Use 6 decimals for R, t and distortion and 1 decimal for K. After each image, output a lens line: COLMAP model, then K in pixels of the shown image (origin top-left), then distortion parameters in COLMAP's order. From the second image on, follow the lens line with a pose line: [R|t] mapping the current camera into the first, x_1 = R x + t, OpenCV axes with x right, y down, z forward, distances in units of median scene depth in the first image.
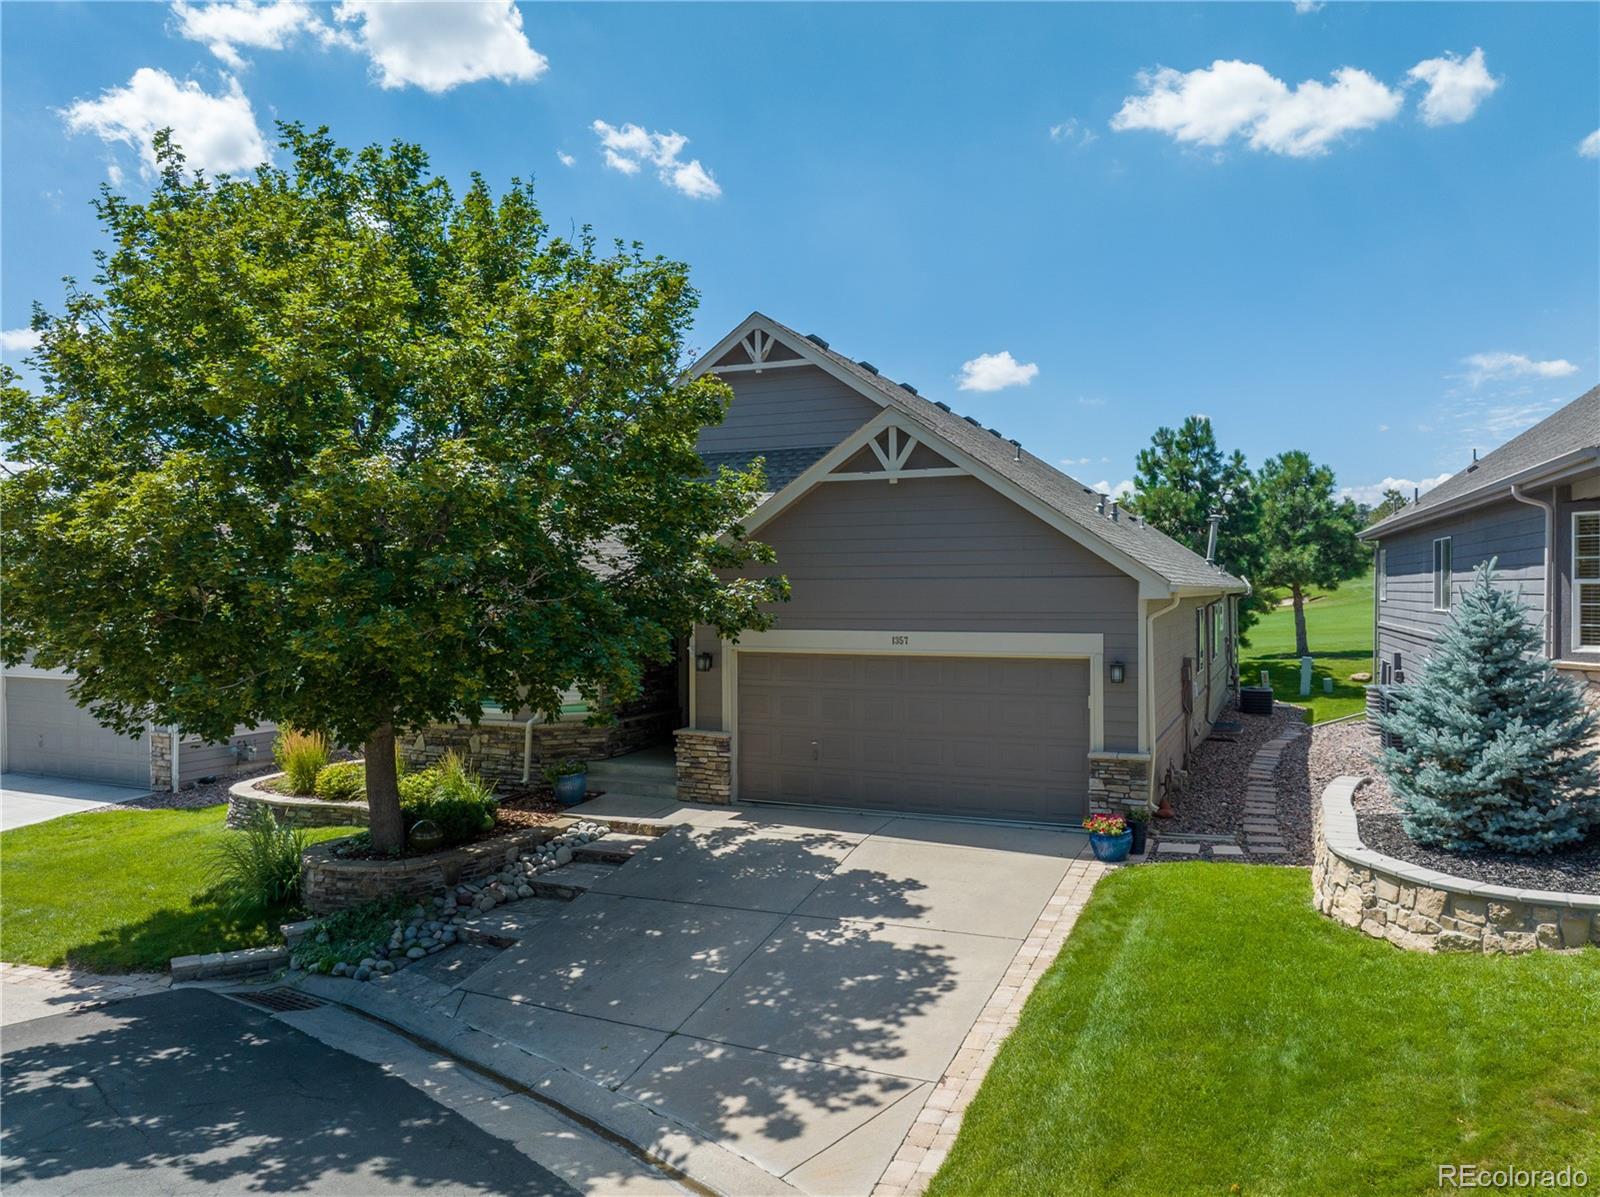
lens RADIAL K [[1124.4, 0, 778.0], [0, 1124.4, 595.7], [0, 0, 1]] dist [-0.051067, 0.003547]
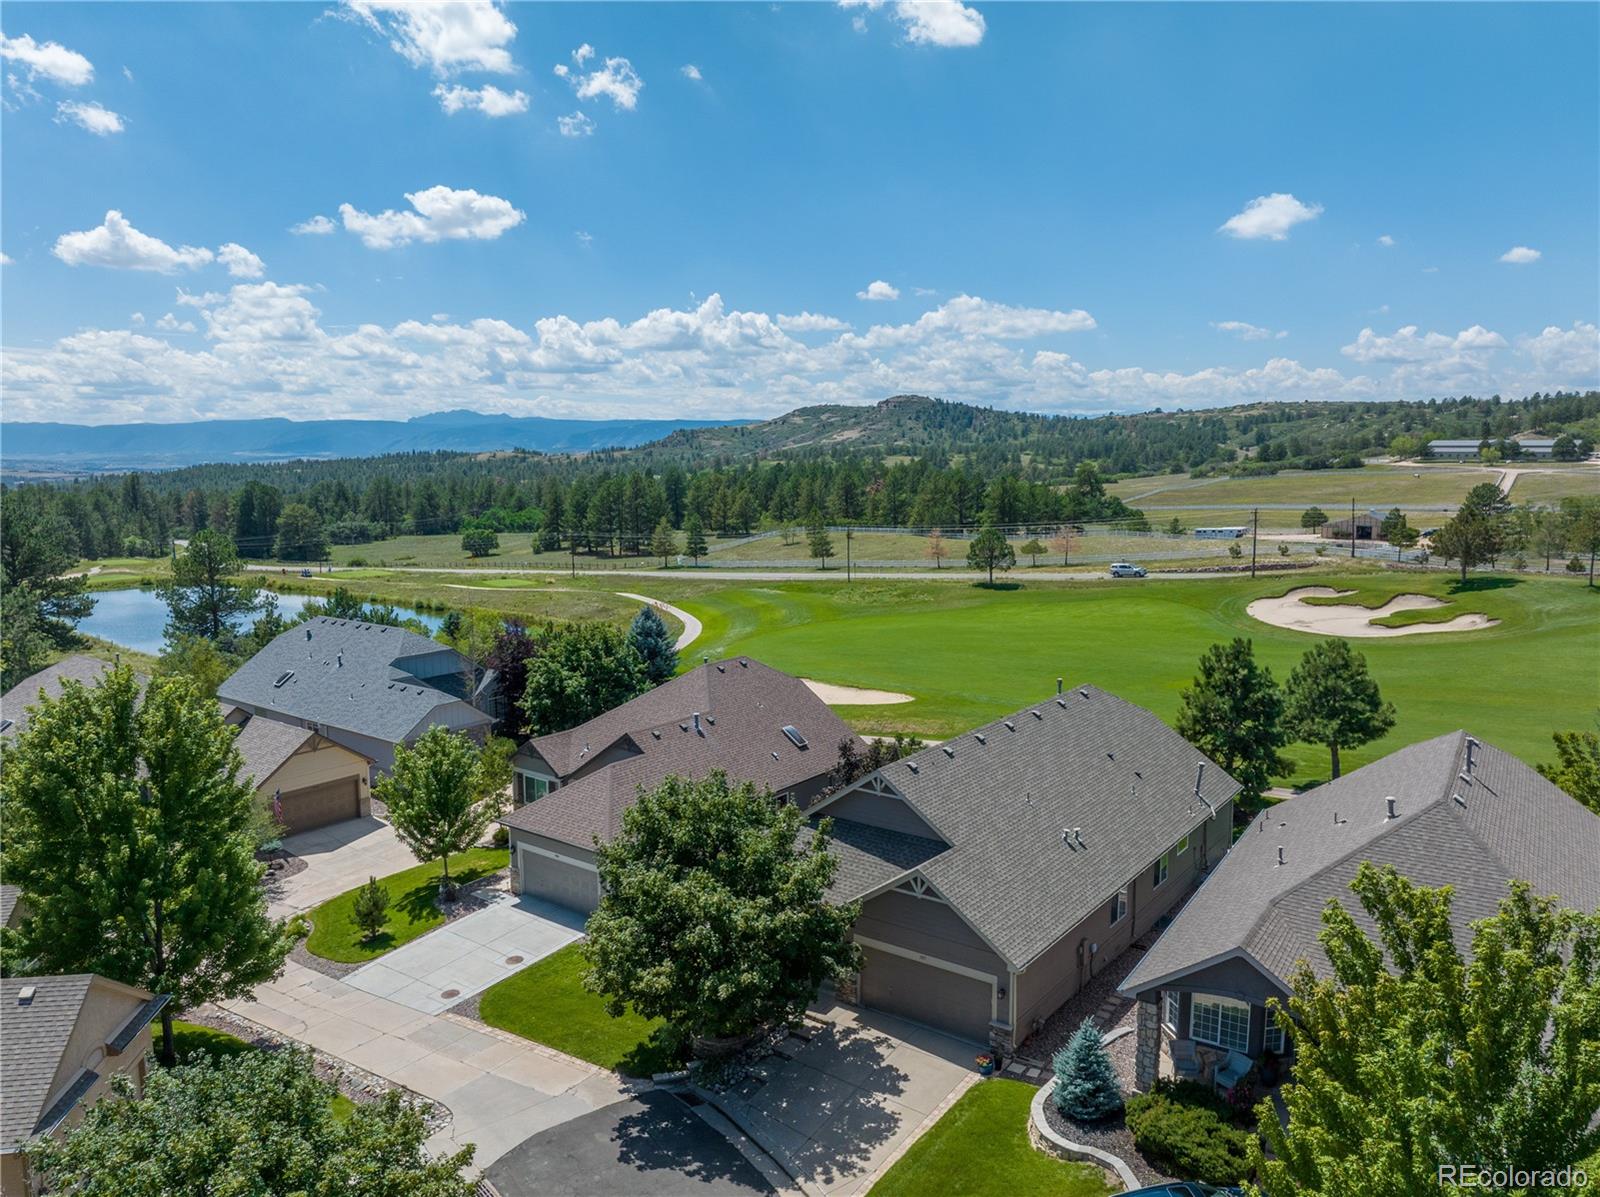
lens RADIAL K [[1124.4, 0, 781.1], [0, 1124.4, 551.6], [0, 0, 1]] dist [-0.051067, 0.003547]
pose [[0.971382, 0.019399, -0.236729, 0.528699], [0.002799, 0.995655, 0.093075, -1.531268], [0.237506, -0.091074, 0.967107, -1.909131]]
